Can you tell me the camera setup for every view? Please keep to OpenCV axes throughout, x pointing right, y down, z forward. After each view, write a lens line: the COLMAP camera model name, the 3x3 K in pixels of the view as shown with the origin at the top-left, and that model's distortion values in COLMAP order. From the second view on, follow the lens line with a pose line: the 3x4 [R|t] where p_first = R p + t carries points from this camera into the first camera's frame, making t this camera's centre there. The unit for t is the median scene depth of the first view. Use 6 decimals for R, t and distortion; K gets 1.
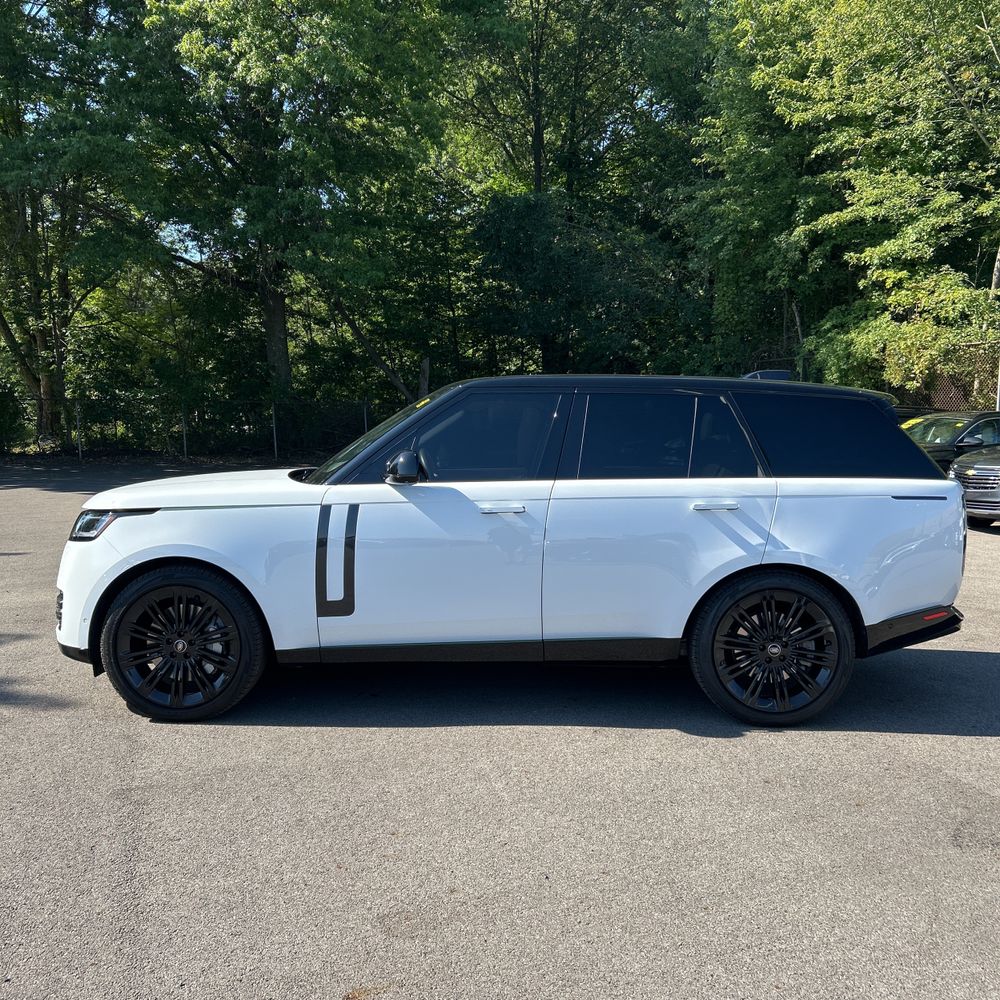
lens RADIAL K [[1005.7, 0, 498.0], [0, 1005.7, 502.0], [0, 0, 1]] dist [0.024562, 0.000000]
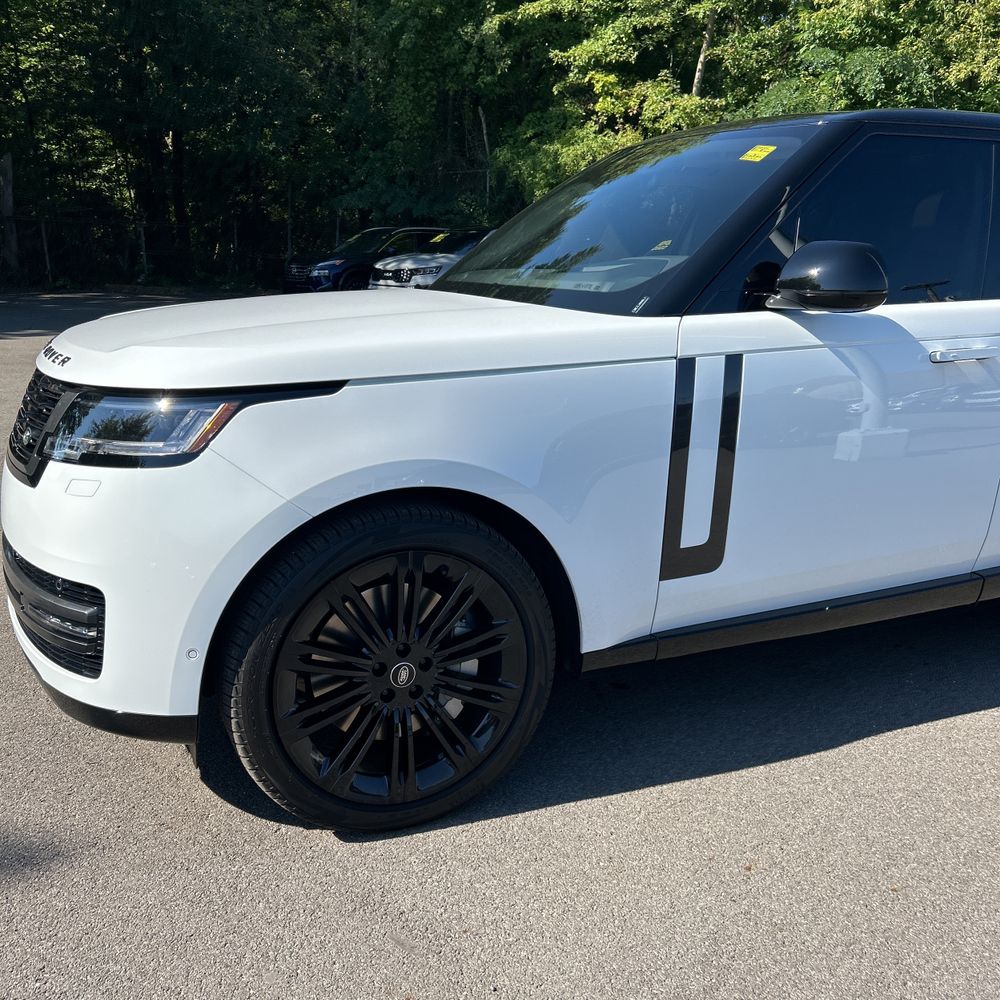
lens RADIAL K [[1005.7, 0, 495.3], [0, 1005.7, 522.5], [0, 0, 1]] dist [0.024562, 0.000000]
pose [[0.918049, -0.096372, 0.384576, -0.390668], [0.022910, 0.981281, 0.191212, -0.012121], [-0.395805, -0.166731, 0.903072, 0.502367]]
